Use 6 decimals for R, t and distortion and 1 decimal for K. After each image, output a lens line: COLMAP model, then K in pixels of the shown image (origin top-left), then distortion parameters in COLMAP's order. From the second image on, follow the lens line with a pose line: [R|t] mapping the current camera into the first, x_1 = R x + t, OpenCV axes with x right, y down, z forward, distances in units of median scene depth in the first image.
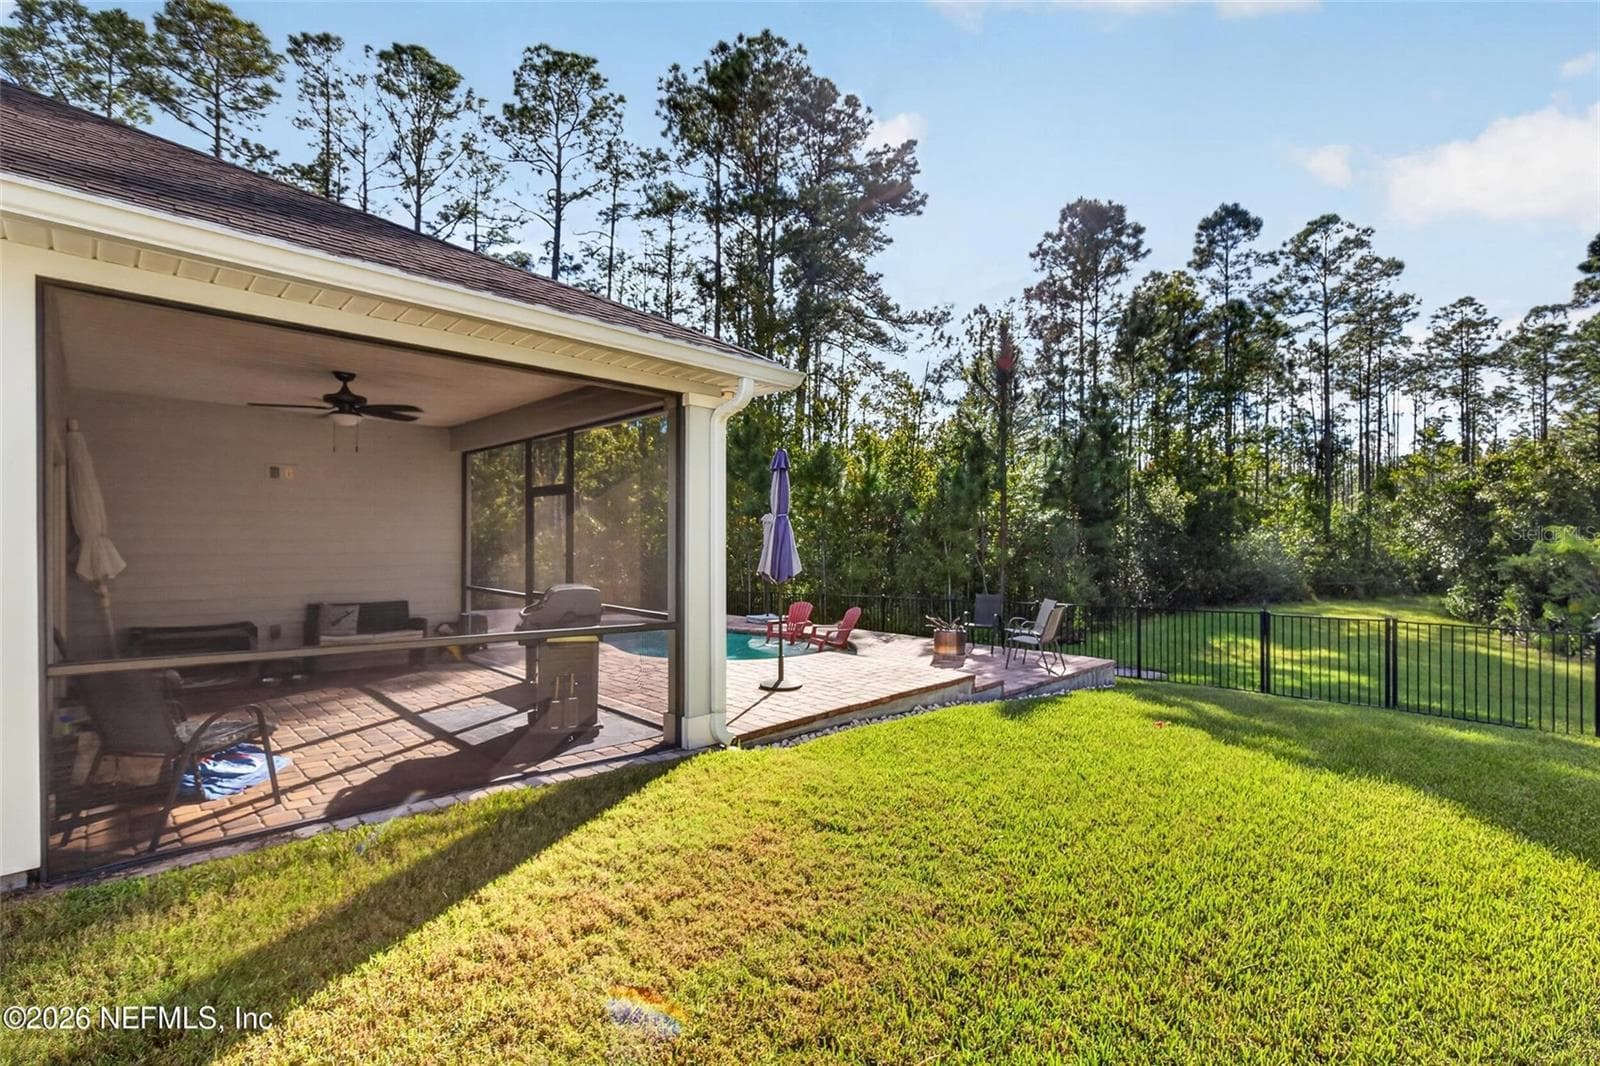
lens RADIAL K [[722.4, 0, 802.6], [0, 722.4, 556.1], [0, 0, 1]] dist [0.001076, 0.000298]
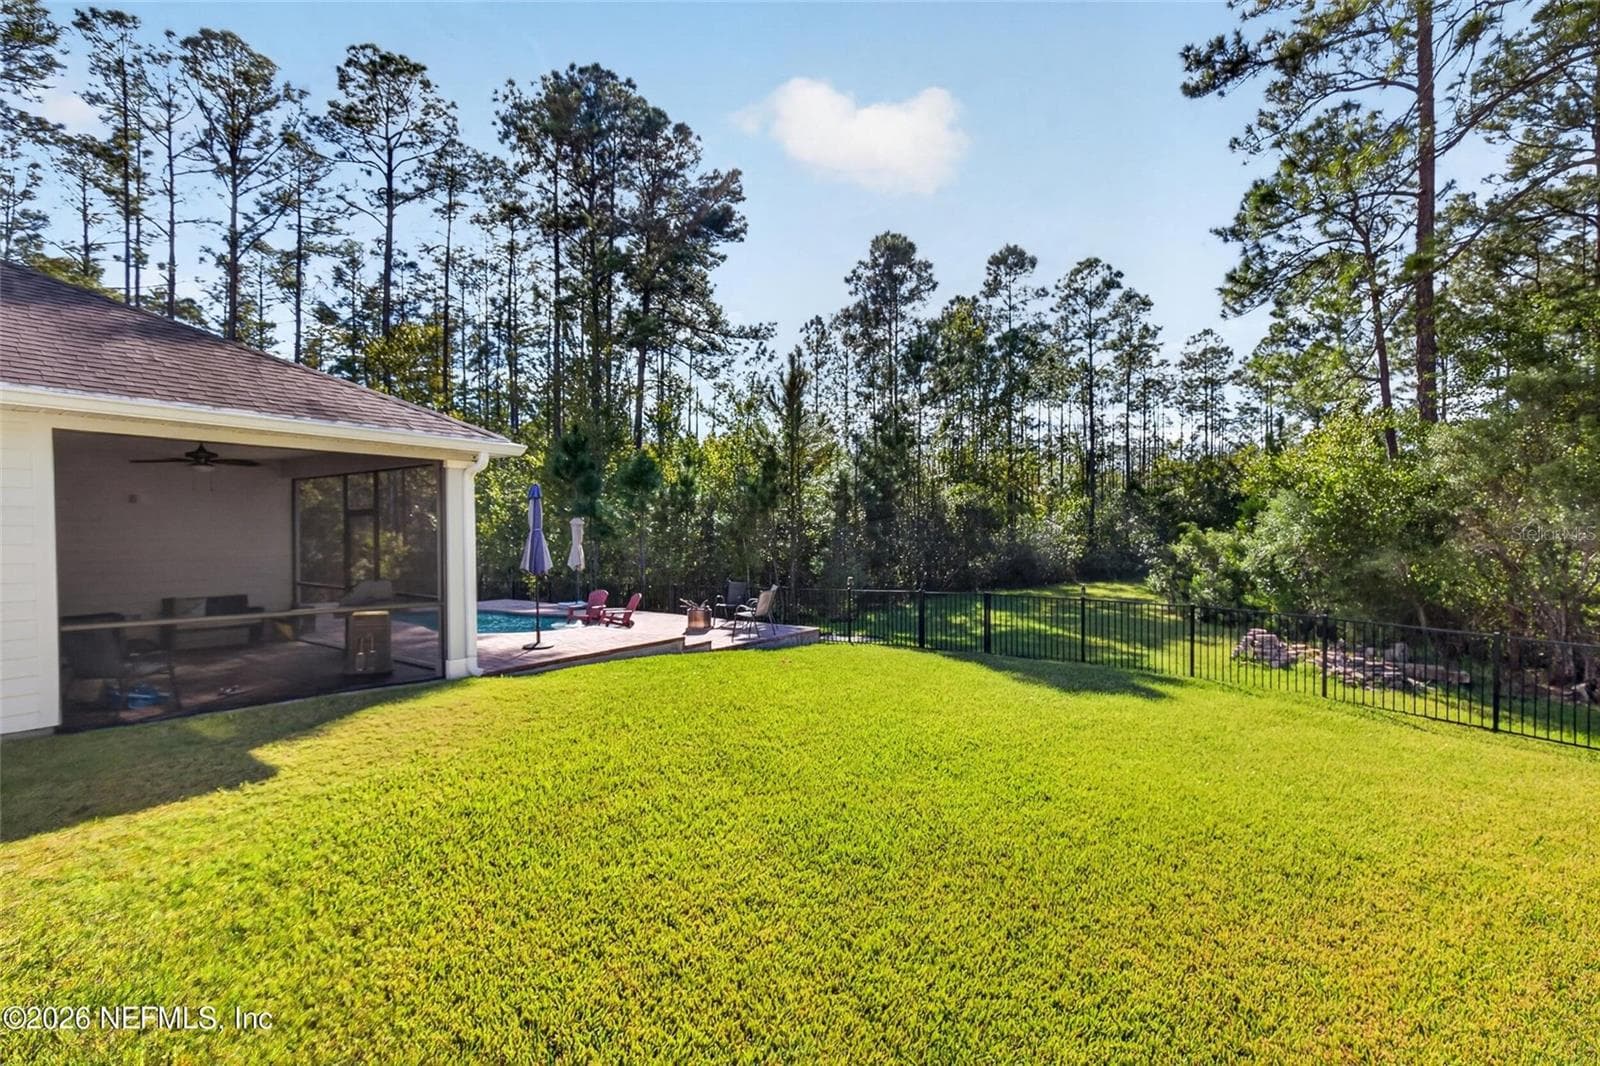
lens RADIAL K [[722.4, 0, 802.6], [0, 722.4, 556.1], [0, 0, 1]] dist [0.001076, 0.000298]
pose [[0.984434, -0.013631, 0.175223, 0.047456], [0.011331, 0.999836, 0.014118, -0.003375], [-0.175387, -0.011913, 0.984427, -0.102663]]
